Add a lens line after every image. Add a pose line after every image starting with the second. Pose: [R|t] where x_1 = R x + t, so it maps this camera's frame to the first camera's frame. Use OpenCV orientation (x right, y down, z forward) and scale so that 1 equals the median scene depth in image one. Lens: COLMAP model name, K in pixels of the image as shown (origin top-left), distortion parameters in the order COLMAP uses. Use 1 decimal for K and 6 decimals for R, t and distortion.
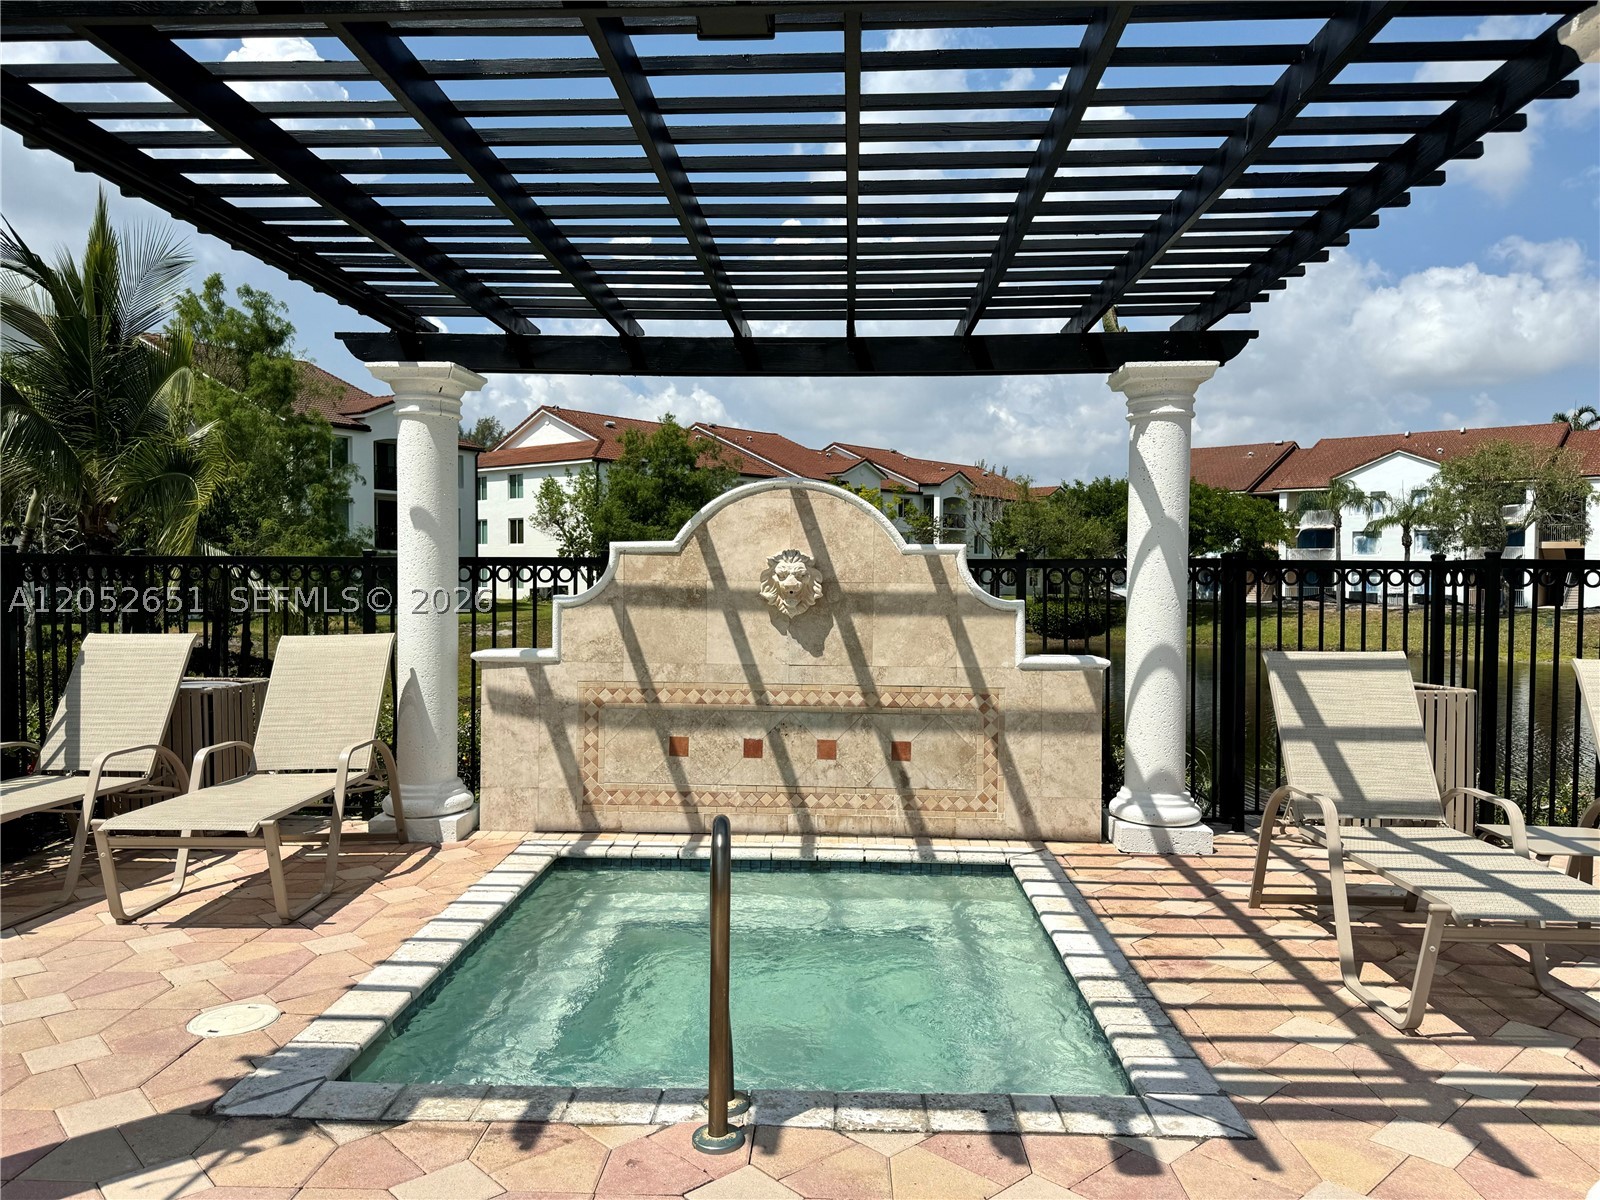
lens RADIAL K [[1121.3, 0, 796.3], [0, 1121.3, 600.7], [0, 0, 1]] dist [0.076512, 0.000694]
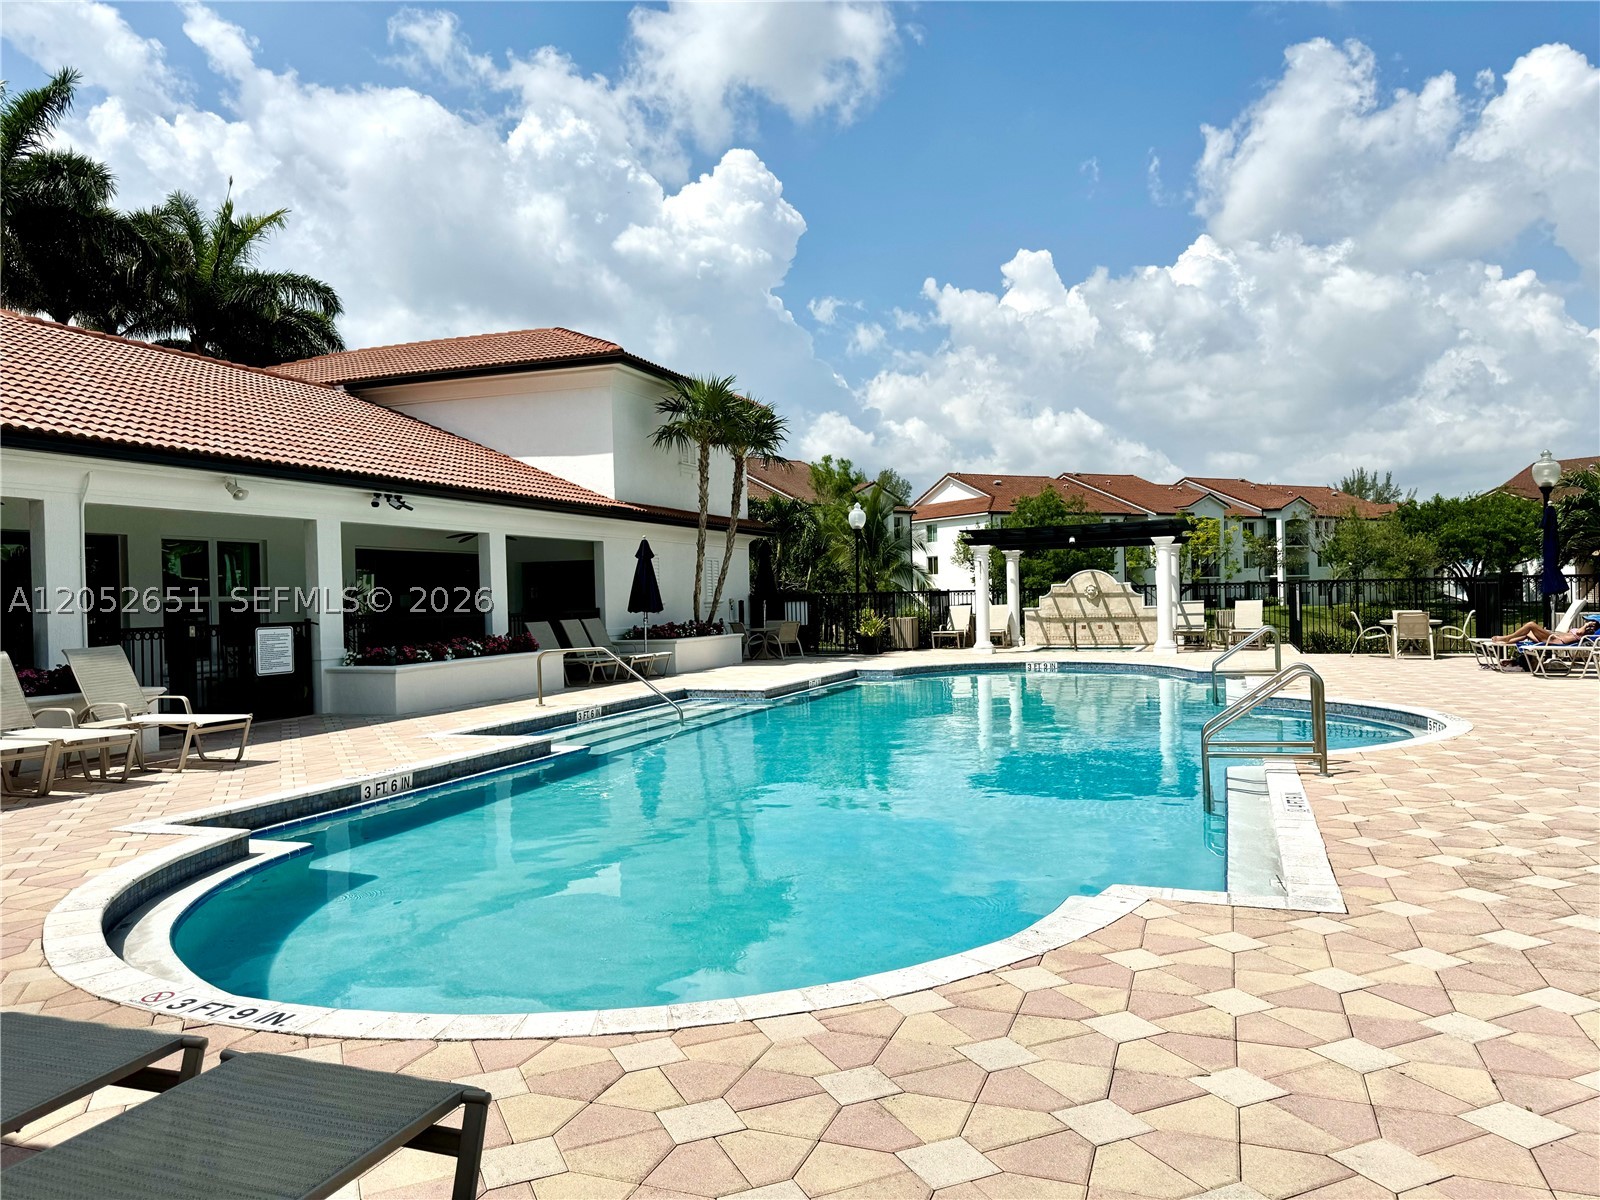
lens RADIAL K [[1121.3, 0, 789.9], [0, 1121.3, 605.2], [0, 0, 1]] dist [0.076512, 0.000694]
pose [[0.945912, -0.028228, -0.323194, 0.325164], [0.023236, 0.999544, -0.019295, 0.103045], [0.323591, 0.010742, 0.946136, -3.865172]]
